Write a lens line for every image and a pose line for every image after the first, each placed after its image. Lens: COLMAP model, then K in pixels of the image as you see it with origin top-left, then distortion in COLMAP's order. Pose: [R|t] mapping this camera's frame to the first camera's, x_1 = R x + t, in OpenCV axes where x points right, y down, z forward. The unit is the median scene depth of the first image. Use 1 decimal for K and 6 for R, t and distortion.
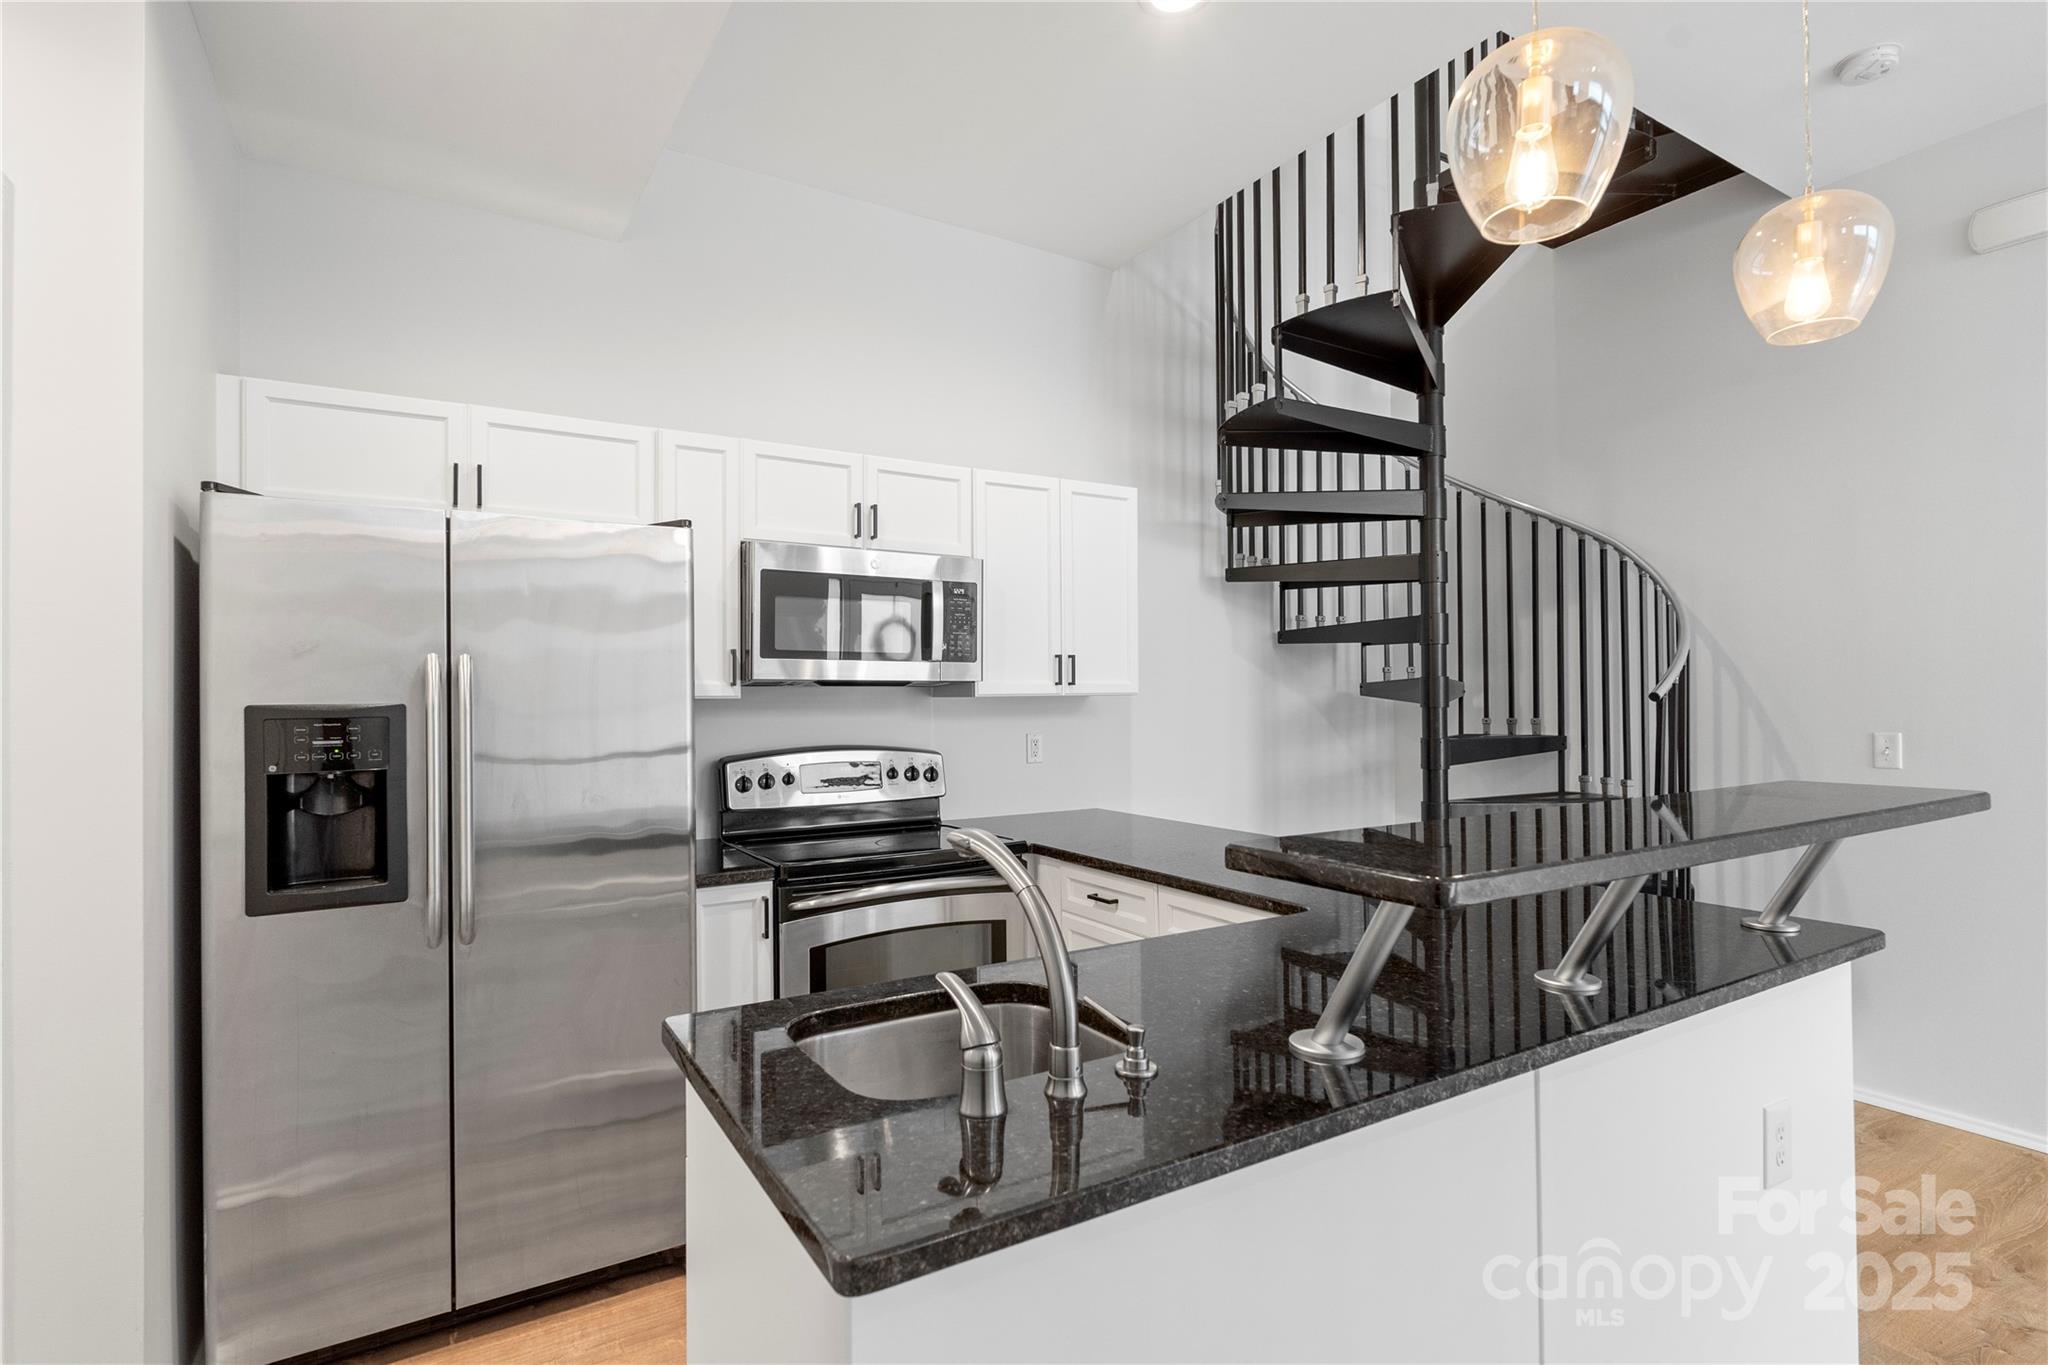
lens RADIAL K [[991.6, 0, 1024.0], [0, 991.6, 682.5], [0, 0, 1]] dist [-0.004105, -0.000625]
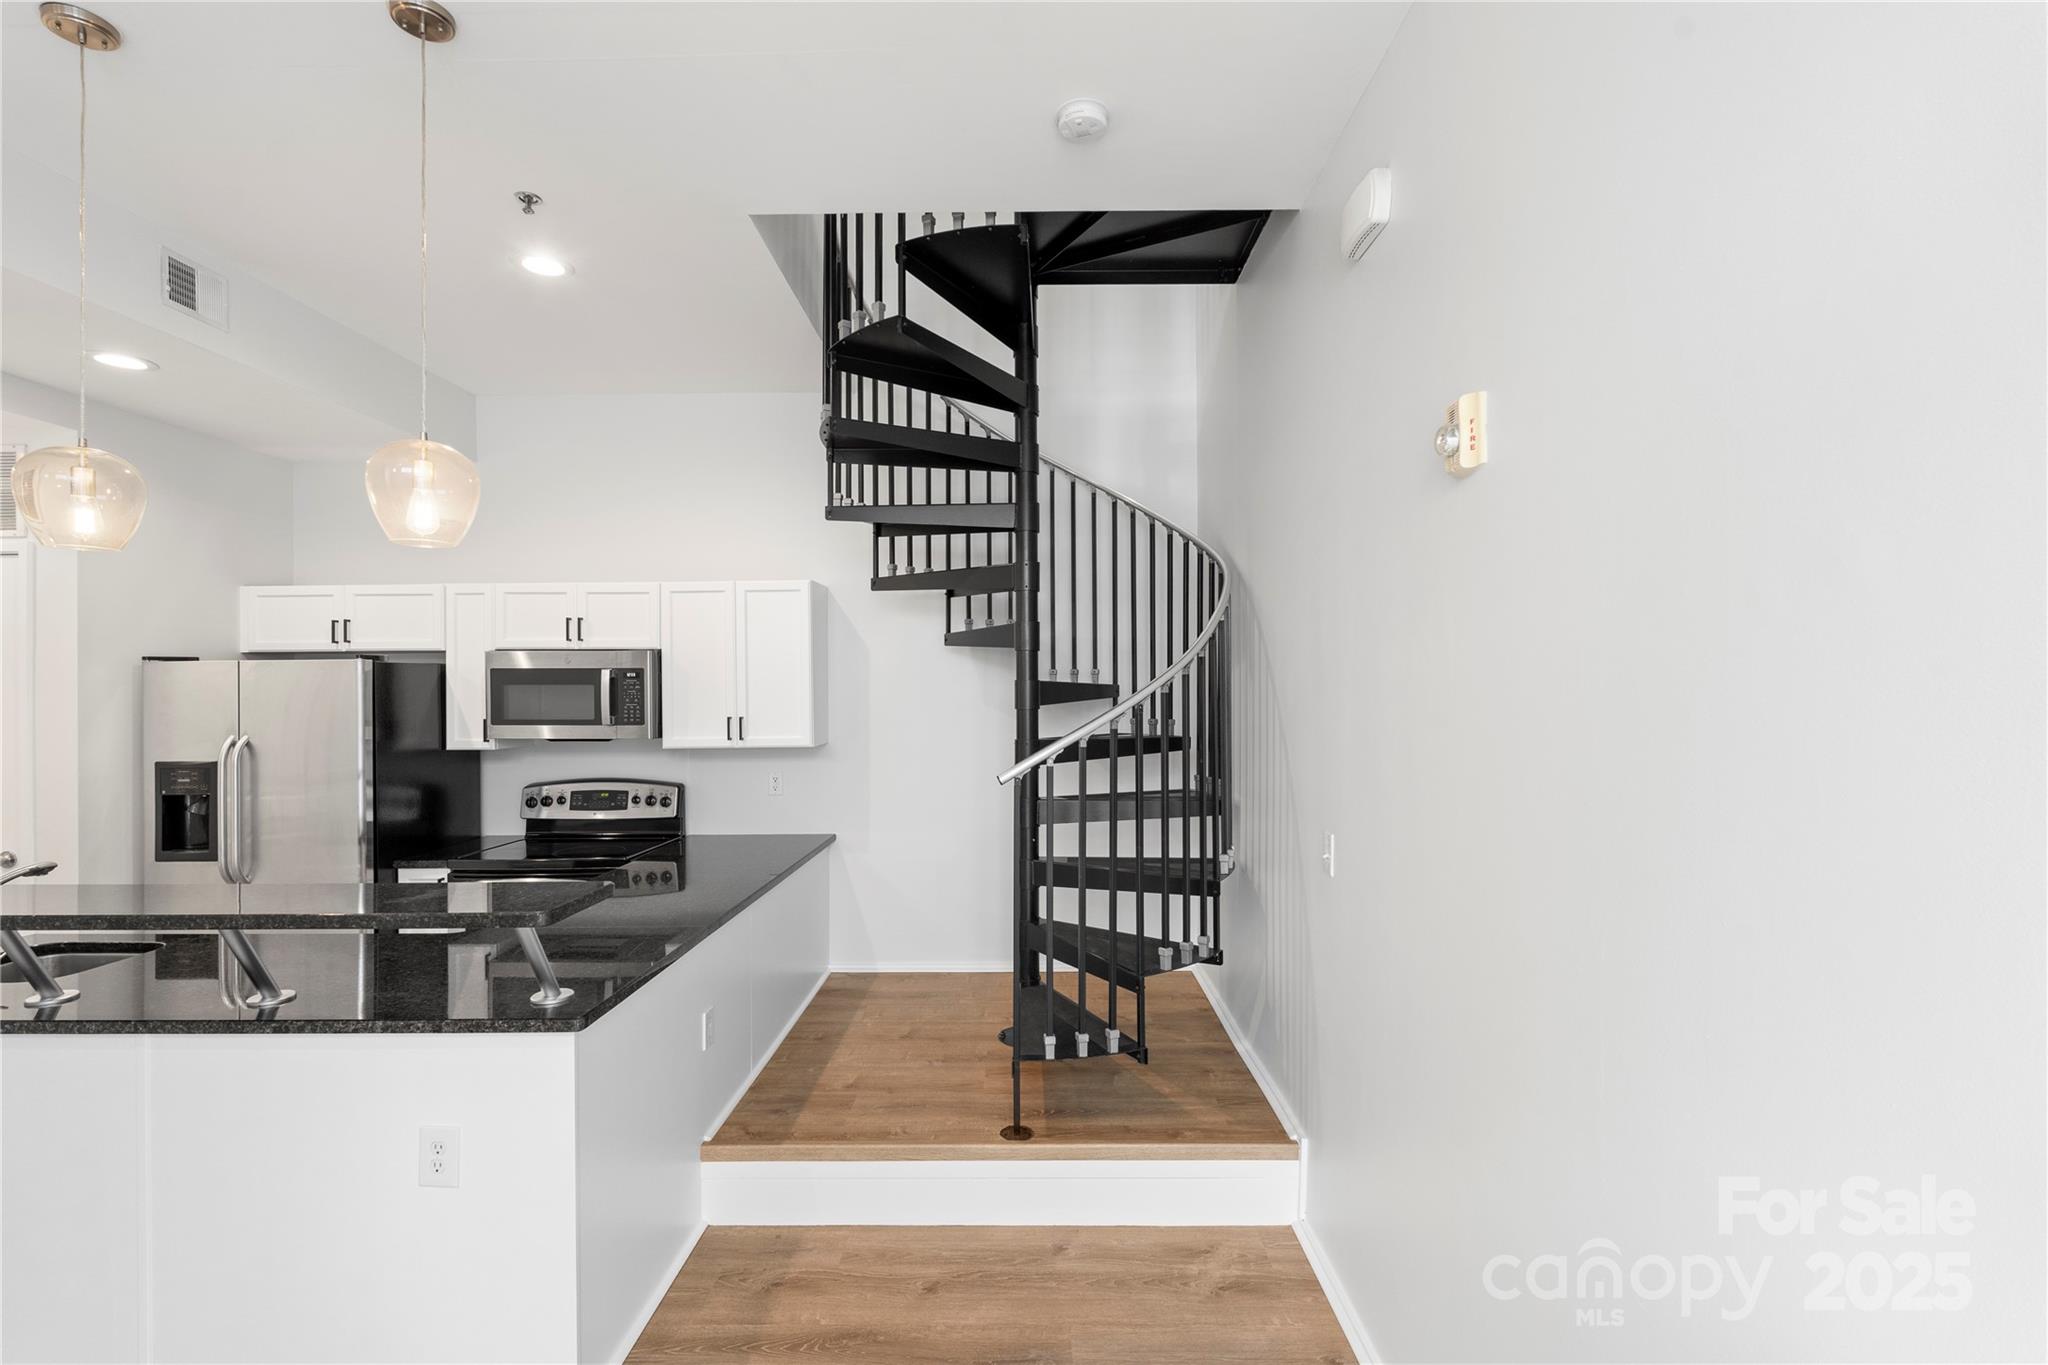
lens RADIAL K [[904.0, 0, 1027.0], [0, 904.0, 682.1], [0, 0, 1]] dist [-0.001492, 0.000166]
pose [[0.848755, -0.002899, -0.528779, 1.077127], [0.009754, 0.999901, 0.010175, -0.088092], [0.528697, -0.013794, 0.848699, 0.210085]]
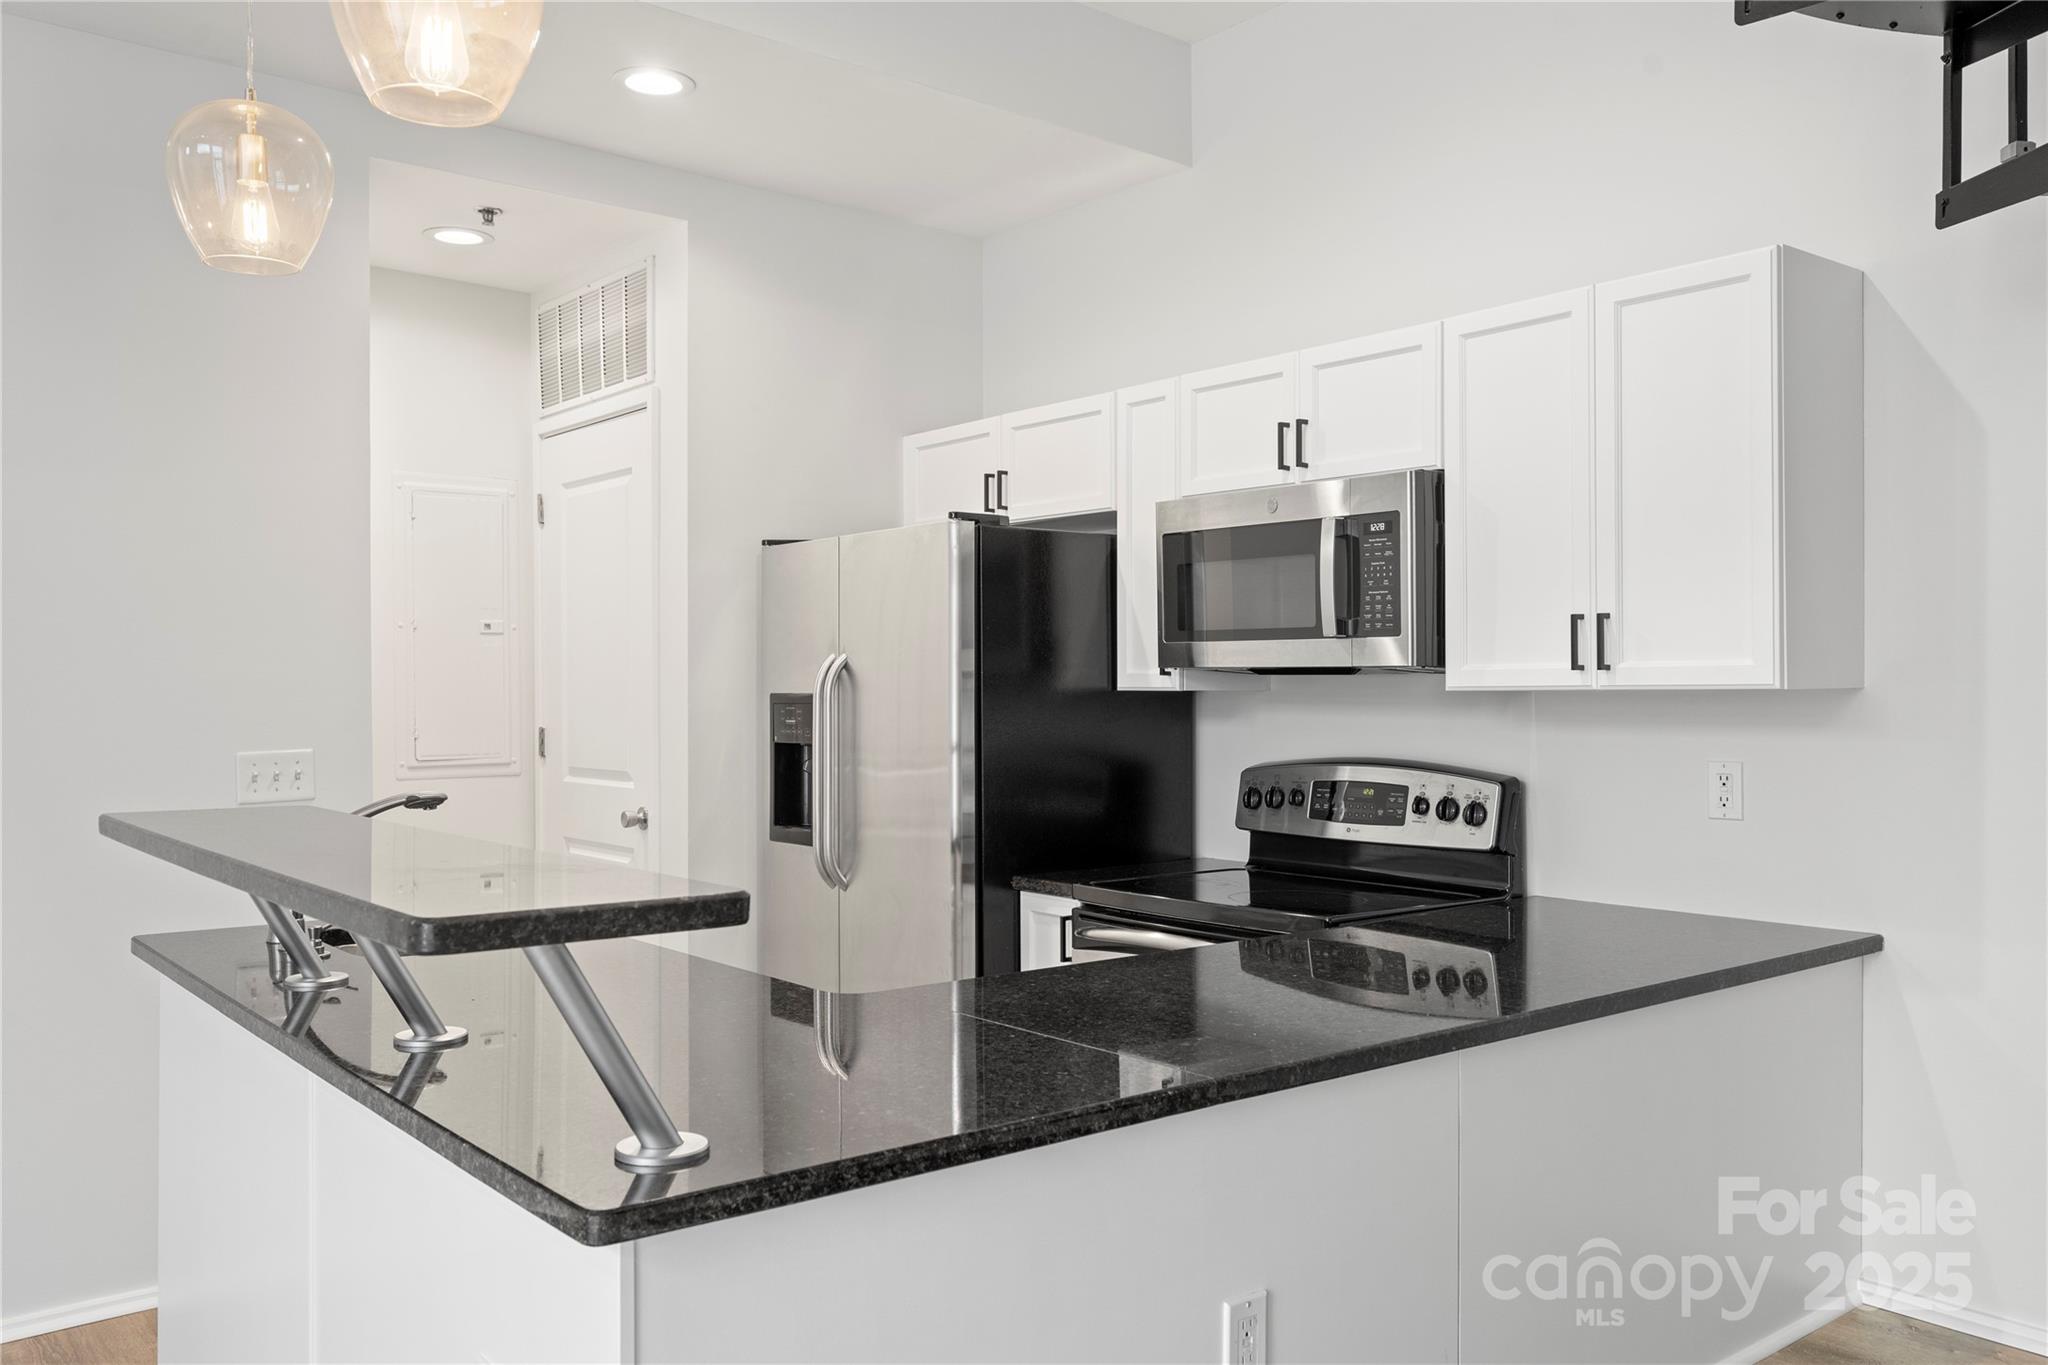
lens RADIAL K [[1626.1, 0, 1024.0], [0, 1626.1, 682.5], [0, 0, 1]] dist [0.027494, 0.004495]
pose [[0.136279, 0.001647, -0.990669, 0.948311], [0.015021, 0.999880, 0.003728, 0.002014], [0.990557, -0.015389, 0.136238, 0.621380]]
